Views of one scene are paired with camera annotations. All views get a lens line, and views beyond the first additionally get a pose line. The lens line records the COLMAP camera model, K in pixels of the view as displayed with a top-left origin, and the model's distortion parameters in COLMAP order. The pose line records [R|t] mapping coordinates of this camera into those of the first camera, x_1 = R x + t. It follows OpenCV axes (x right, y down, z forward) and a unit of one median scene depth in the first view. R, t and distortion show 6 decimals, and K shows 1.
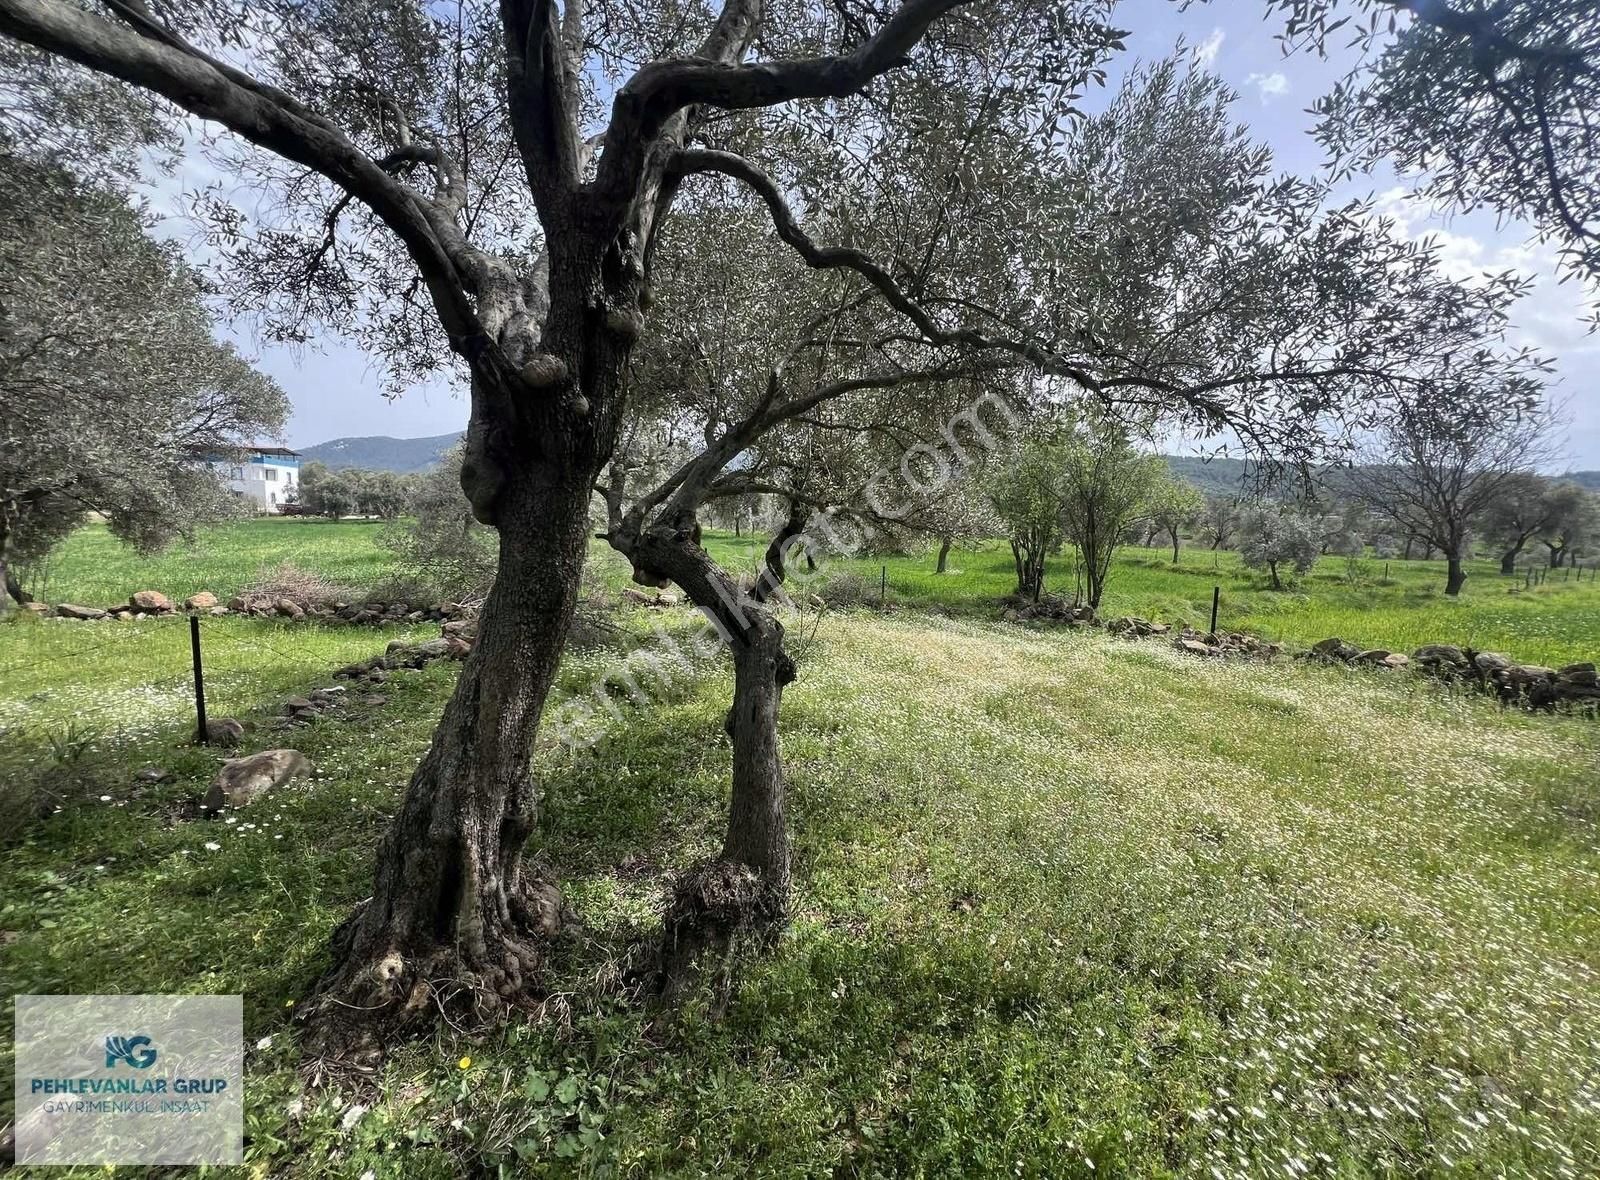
lens RADIAL K [[646.7, 0, 801.6], [0, 646.7, 584.2], [0, 0, 1]] dist [-0.001600, -0.000059]
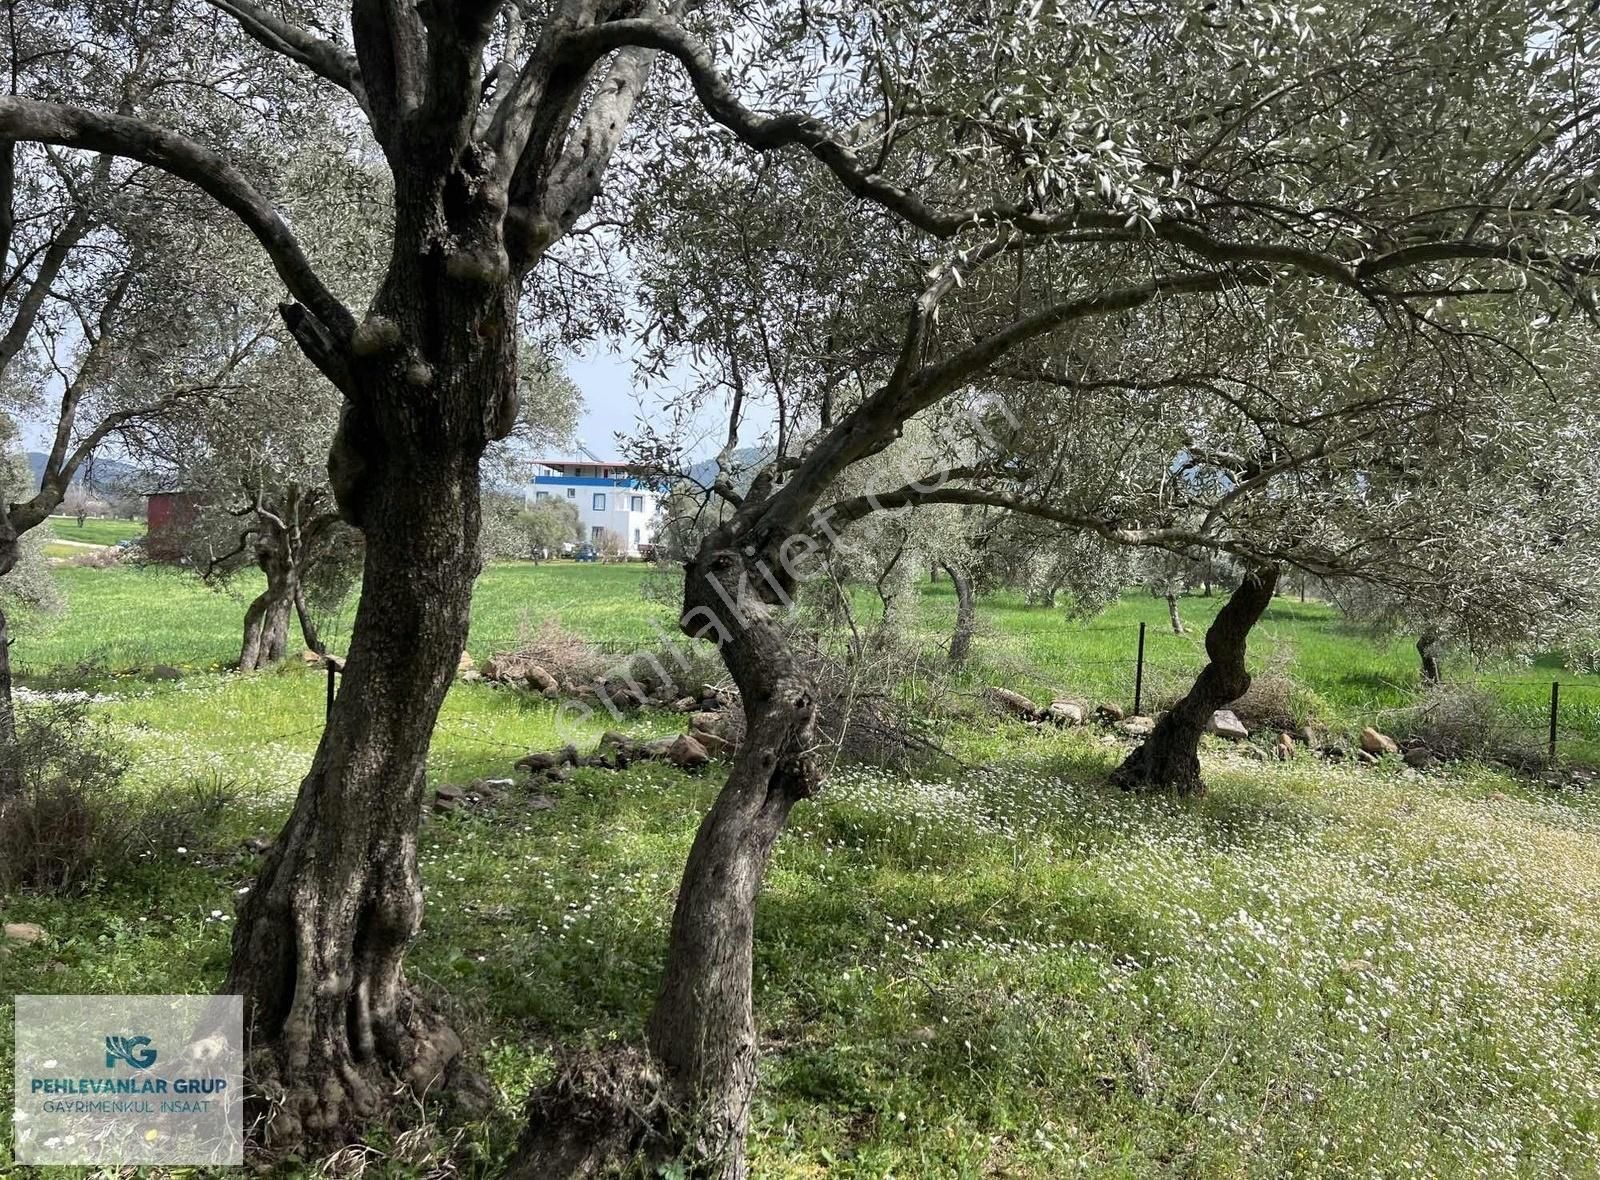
lens RADIAL K [[1195.7, 0, 800.1], [0, 1195.7, 590.8], [0, 0, 1]] dist [0.011617, 0.000781]
pose [[0.855036, 0.030771, -0.517656, 0.668035], [-0.077664, 0.994578, -0.069161, 0.043129], [0.512721, 0.099339, 0.852789, 0.007742]]
